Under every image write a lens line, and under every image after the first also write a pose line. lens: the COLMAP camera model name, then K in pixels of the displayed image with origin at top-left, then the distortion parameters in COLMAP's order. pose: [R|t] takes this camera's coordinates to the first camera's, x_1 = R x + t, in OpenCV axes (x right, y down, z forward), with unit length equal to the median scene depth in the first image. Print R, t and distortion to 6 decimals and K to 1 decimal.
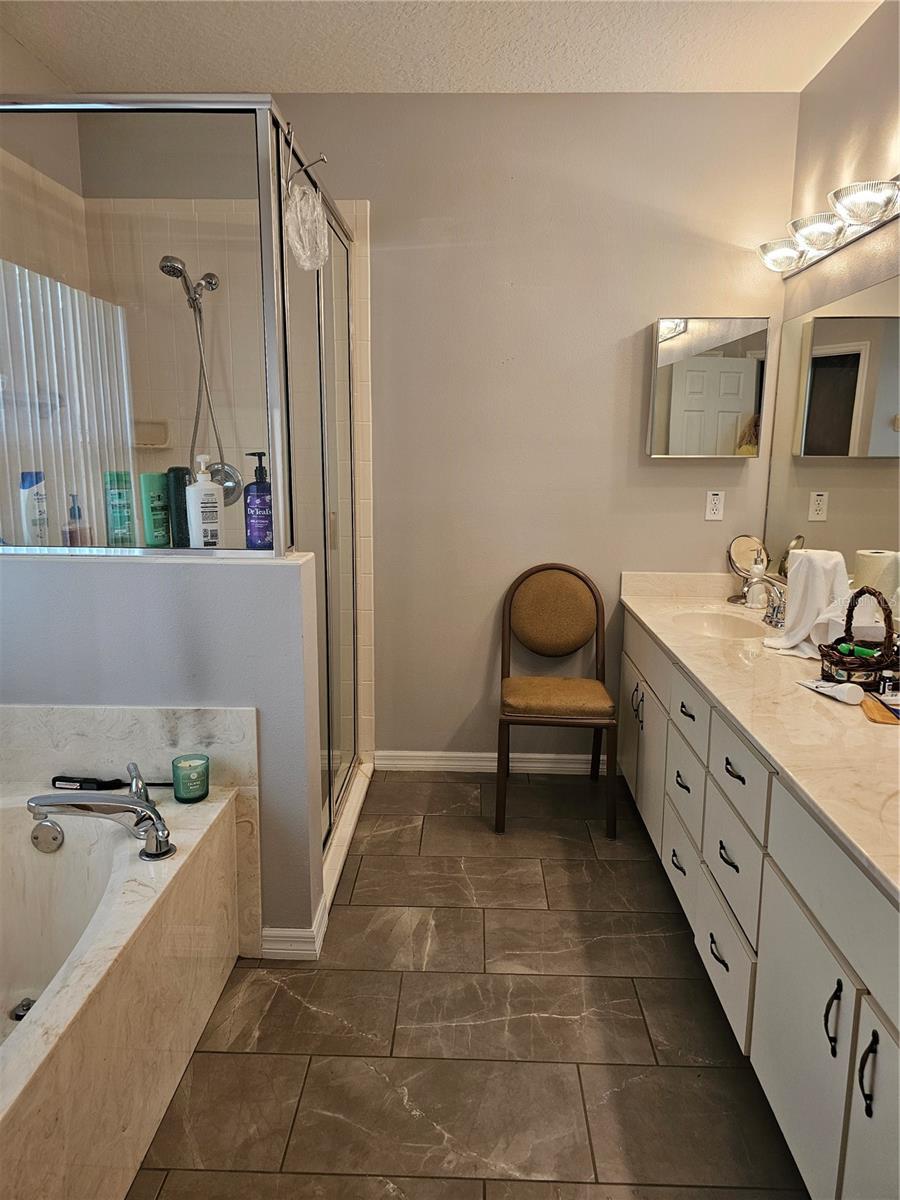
lens RADIAL K [[810.4, 0, 455.4], [0, 810.4, 589.4], [0, 0, 1]] dist [0.060421, -0.051932]
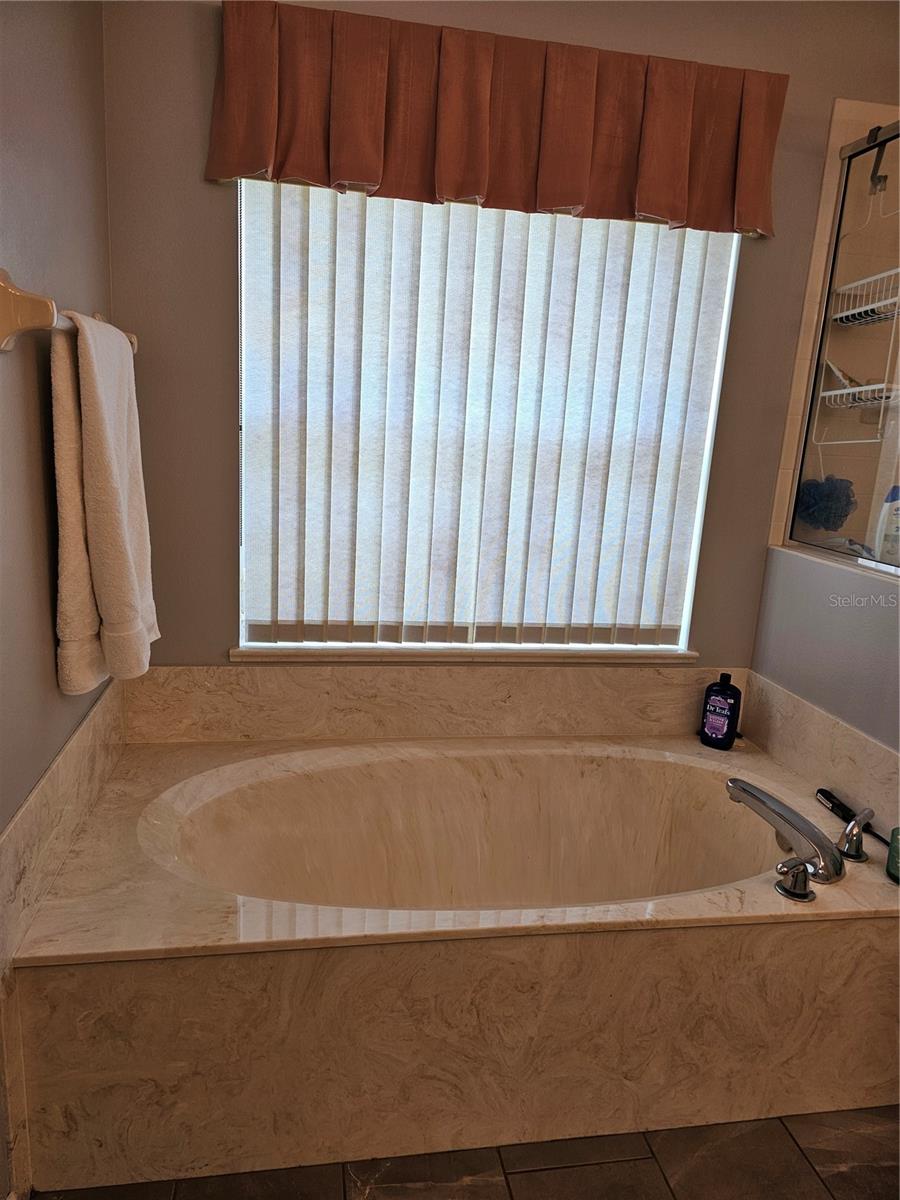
lens RADIAL K [[810.4, 0, 442.9], [0, 810.4, 591.2], [0, 0, 1]] dist [0.060421, -0.051932]
pose [[0.191916, 0.205755, -0.959600, 0.336678], [-0.225953, 0.960772, 0.160817, -0.059178], [0.955046, 0.185961, 0.230879, 0.290978]]
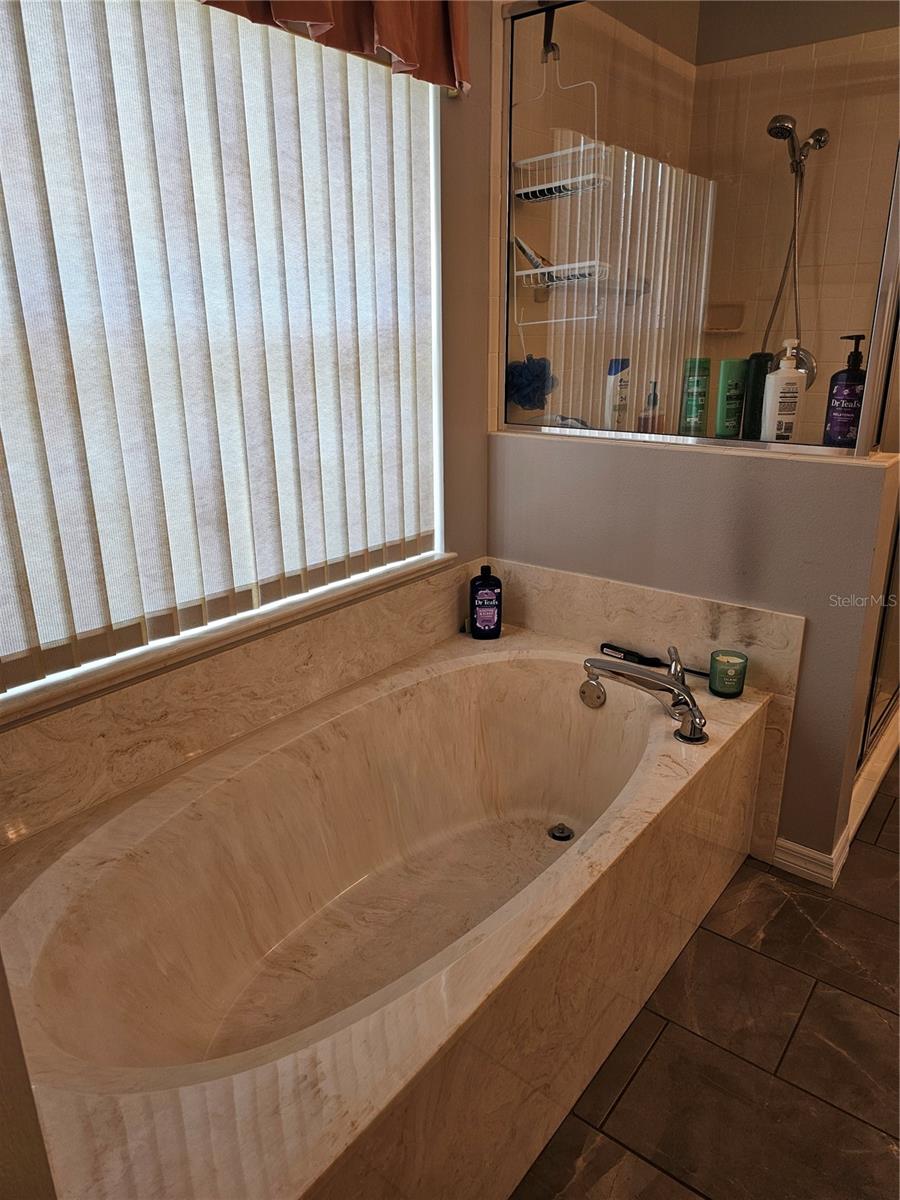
lens RADIAL K [[810.4, 0, 458.3], [0, 810.4, 588.7], [0, 0, 1]] dist [0.060421, -0.051932]
pose [[0.809217, 0.167212, -0.563212, -0.043778], [-0.091552, 0.982822, 0.160250, -0.001420], [0.580333, -0.078114, 0.810624, 0.005498]]
